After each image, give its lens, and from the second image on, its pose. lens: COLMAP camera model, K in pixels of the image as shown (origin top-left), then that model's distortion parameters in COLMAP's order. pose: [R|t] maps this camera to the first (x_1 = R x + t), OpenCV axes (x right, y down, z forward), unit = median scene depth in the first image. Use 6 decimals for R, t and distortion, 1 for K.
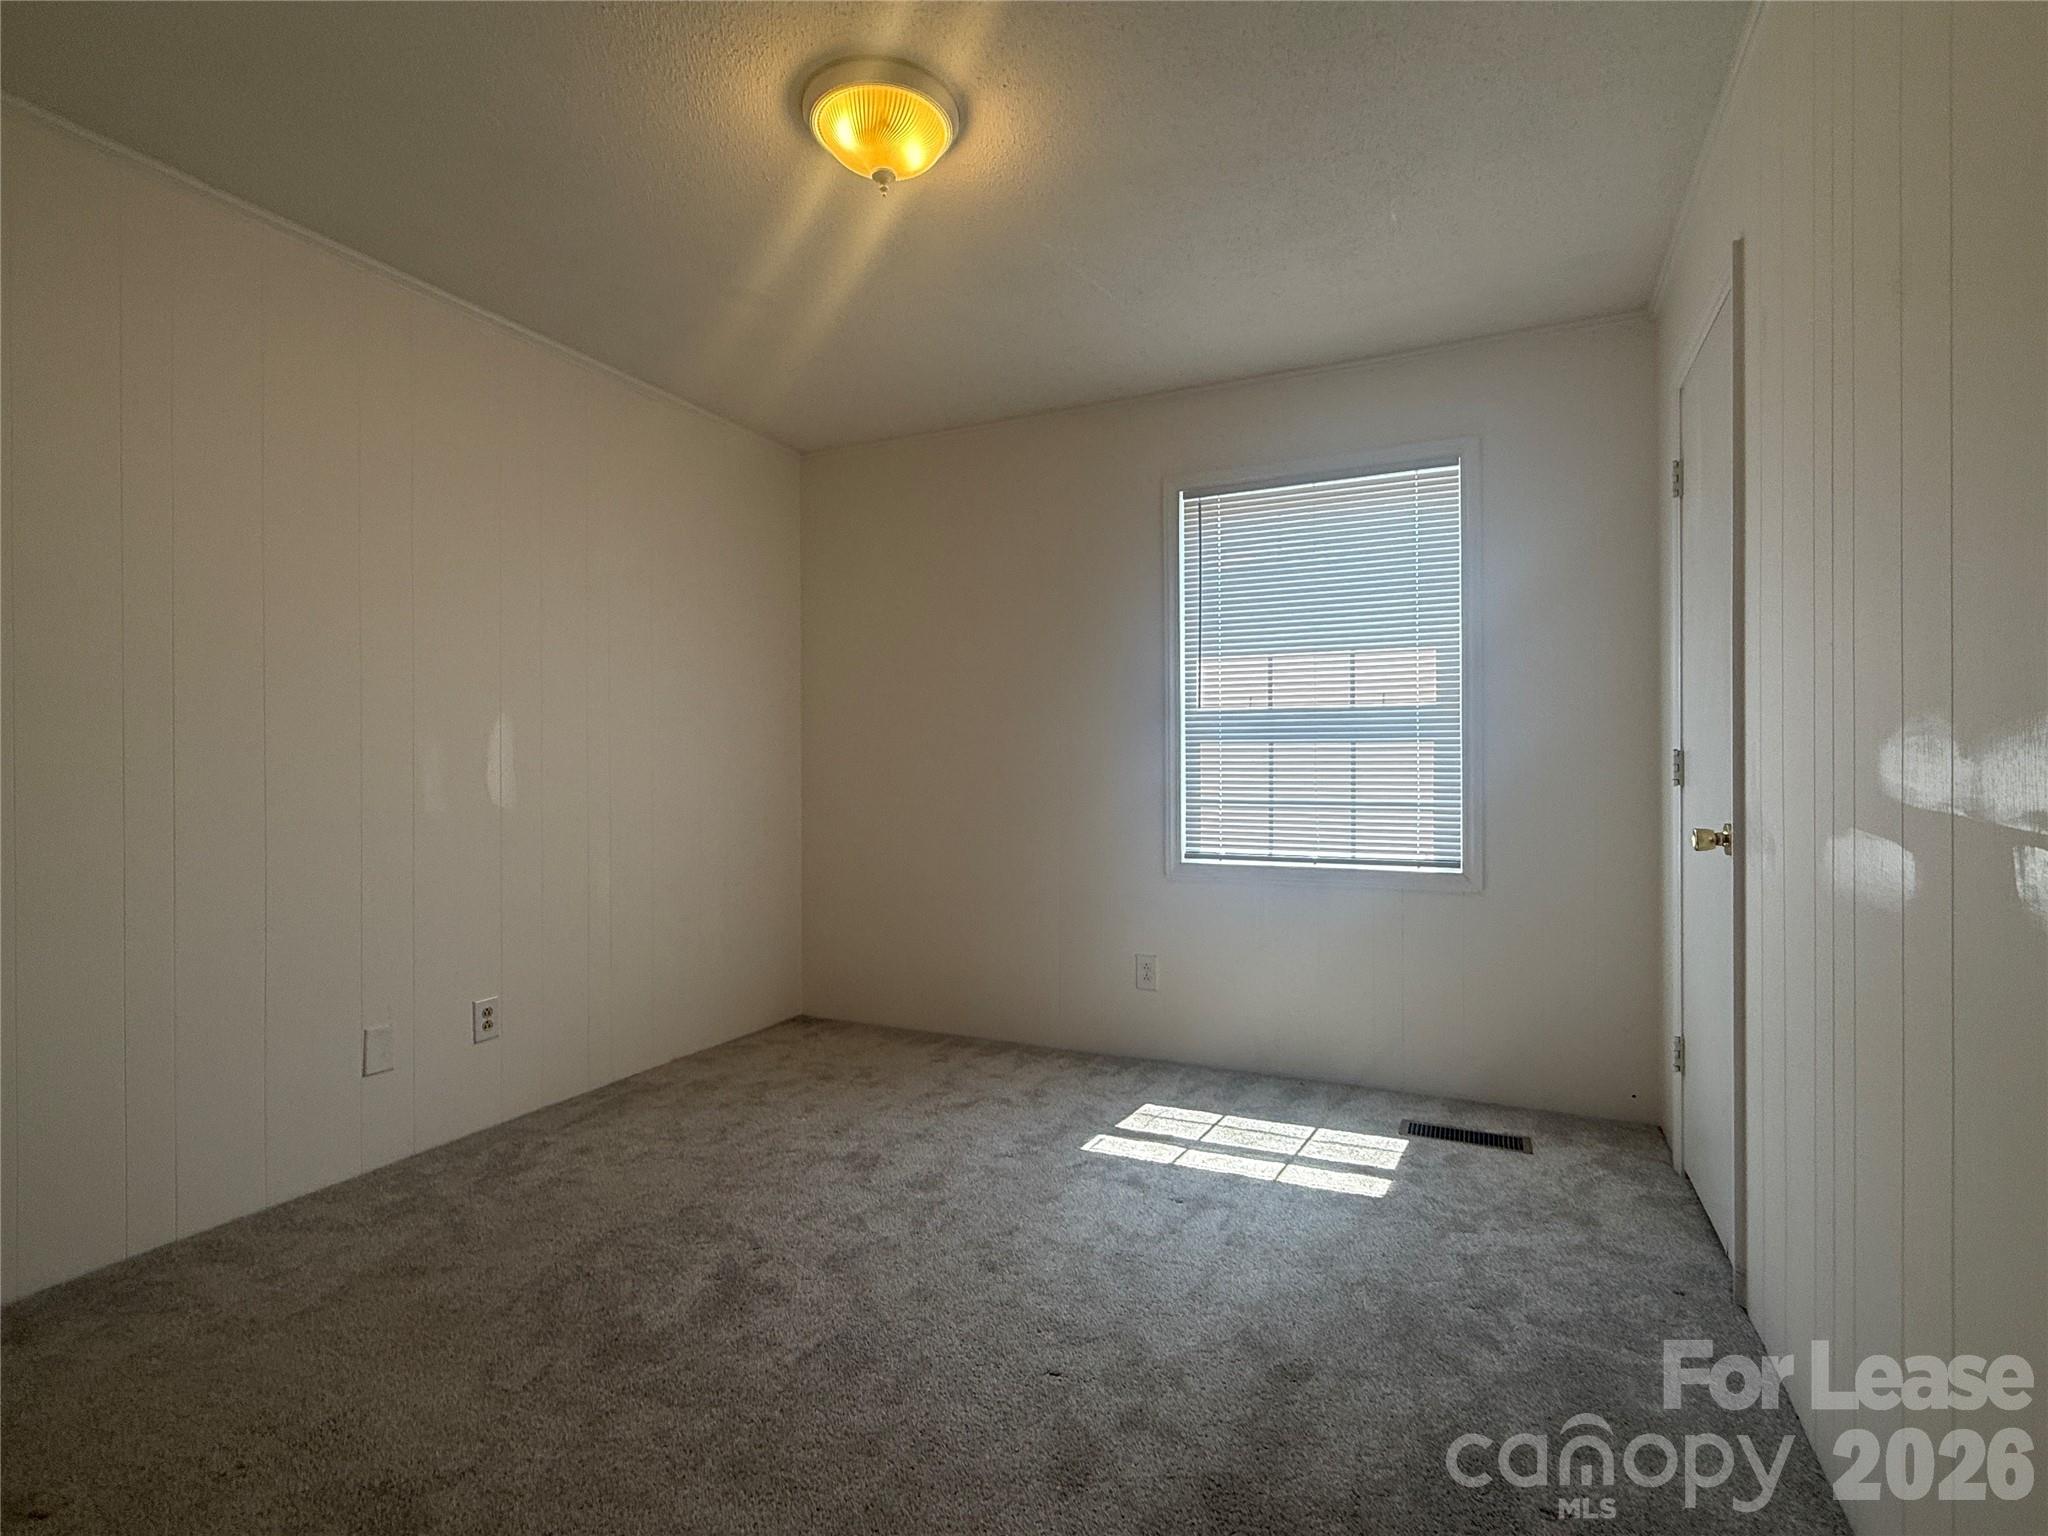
lens RADIAL K [[990.0, 0, 1100.2], [0, 990.0, 778.8], [0, 0, 1]] dist [-0.000940, 0.001441]
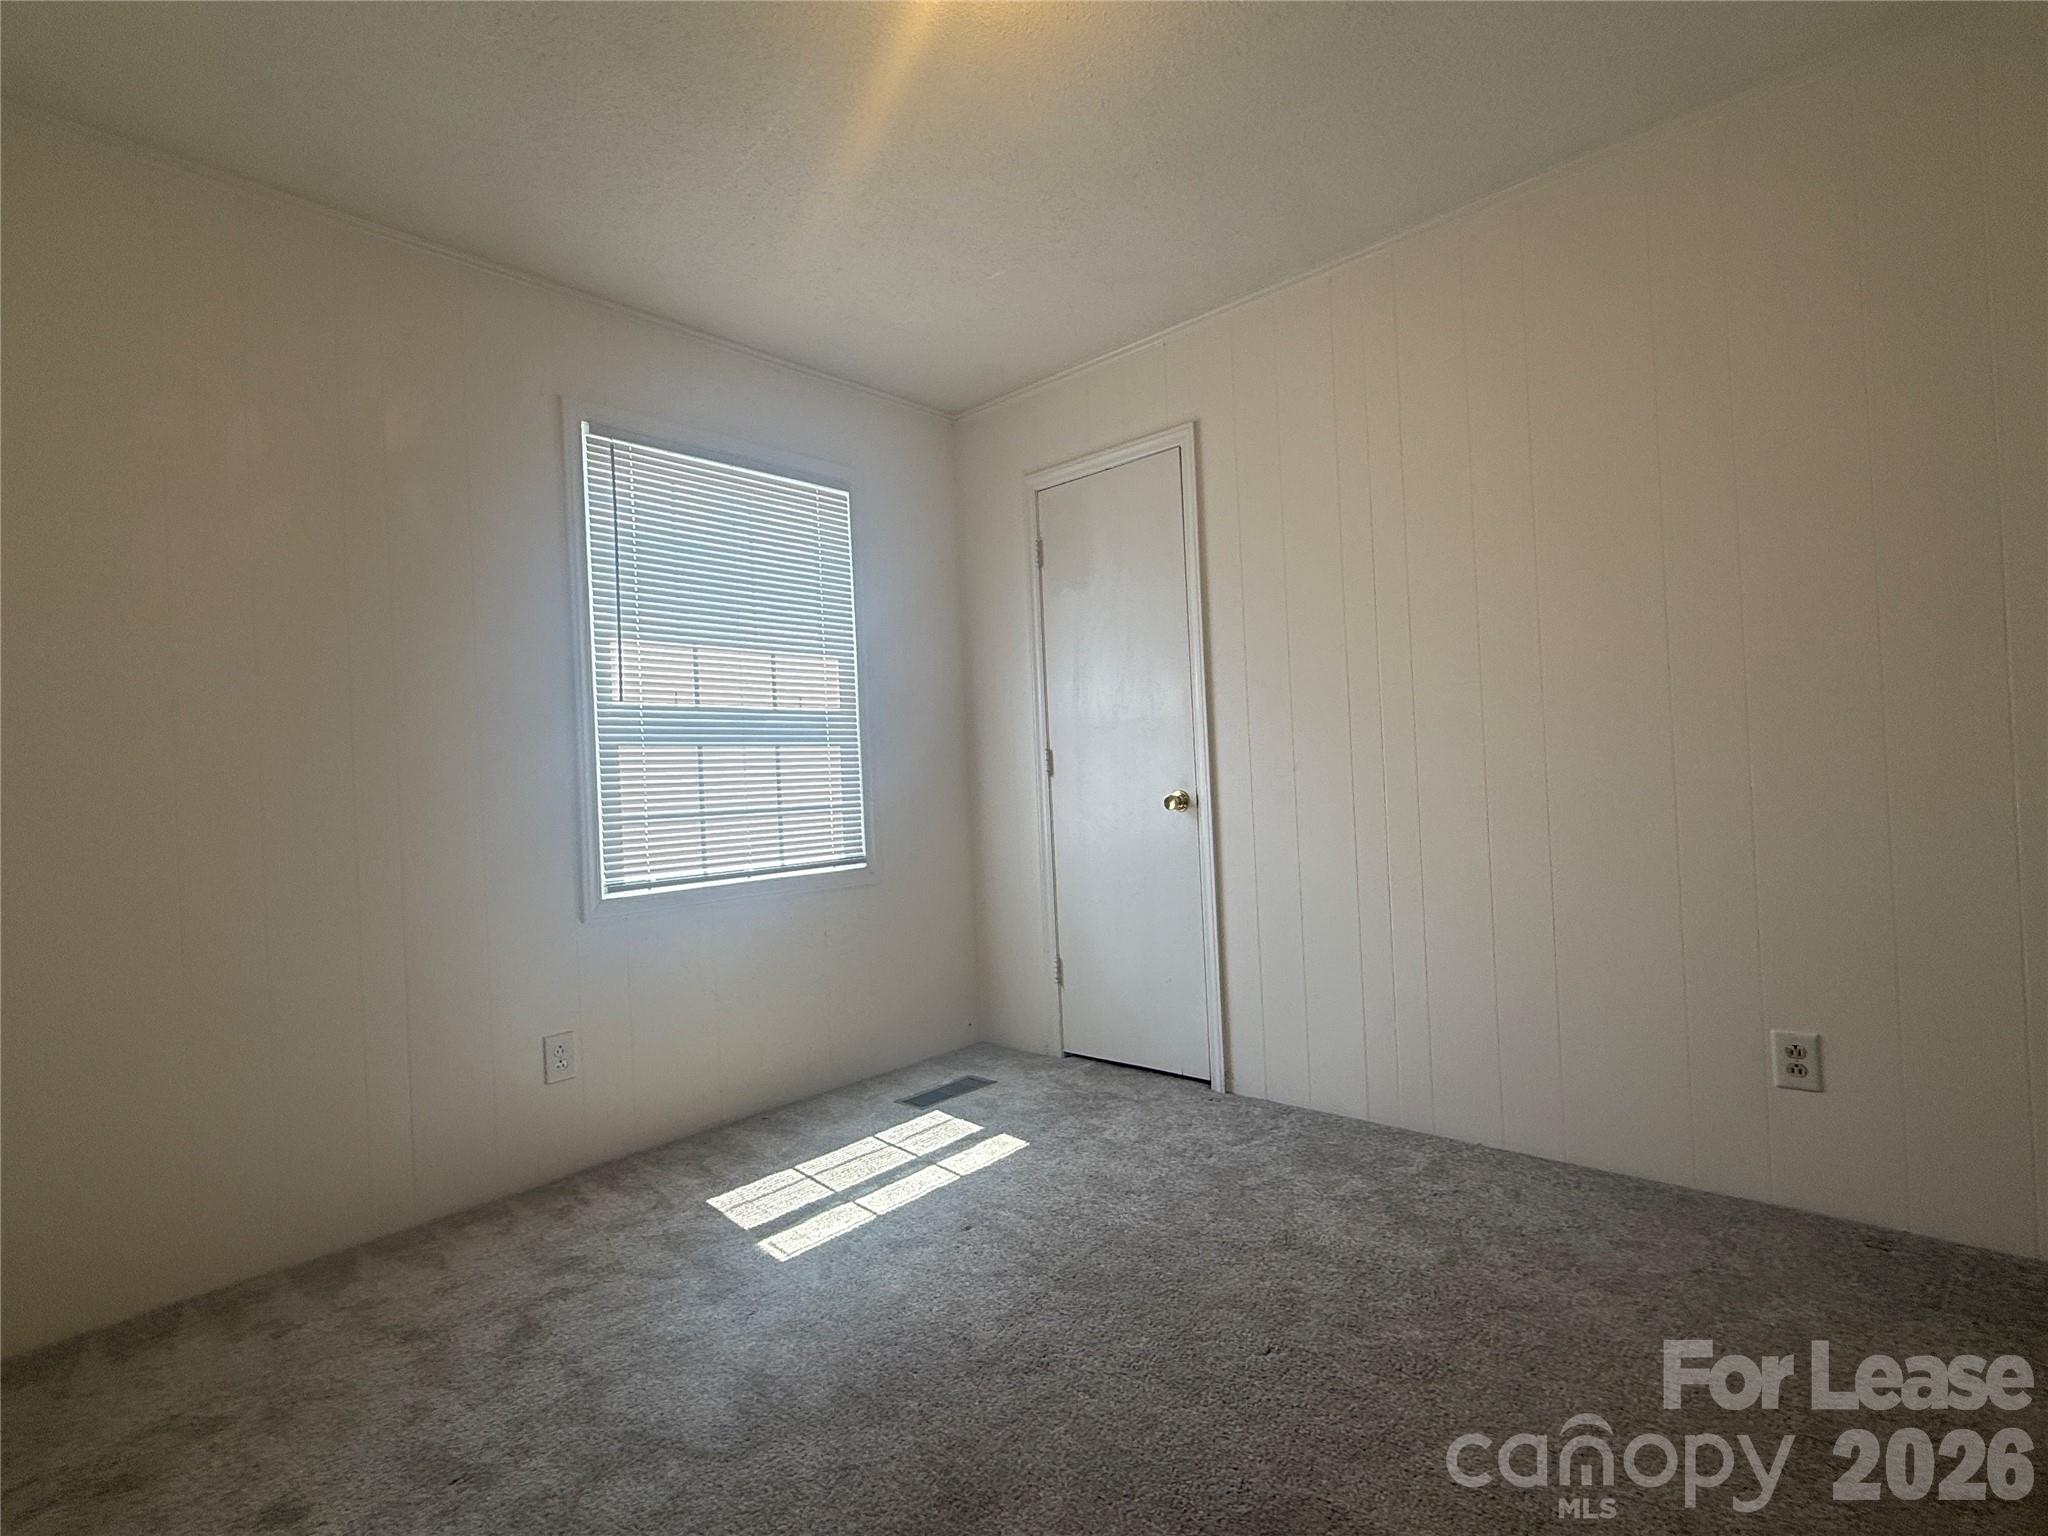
lens RADIAL K [[990.0, 0, 1015.4], [0, 990.0, 767.4], [0, 0, 1]] dist [-0.000940, 0.001441]
pose [[0.306130, -0.003946, 0.951981, -0.609565], [0.043154, 0.999021, -0.009736, 0.003358], [-0.951011, 0.044062, 0.306001, 0.499898]]
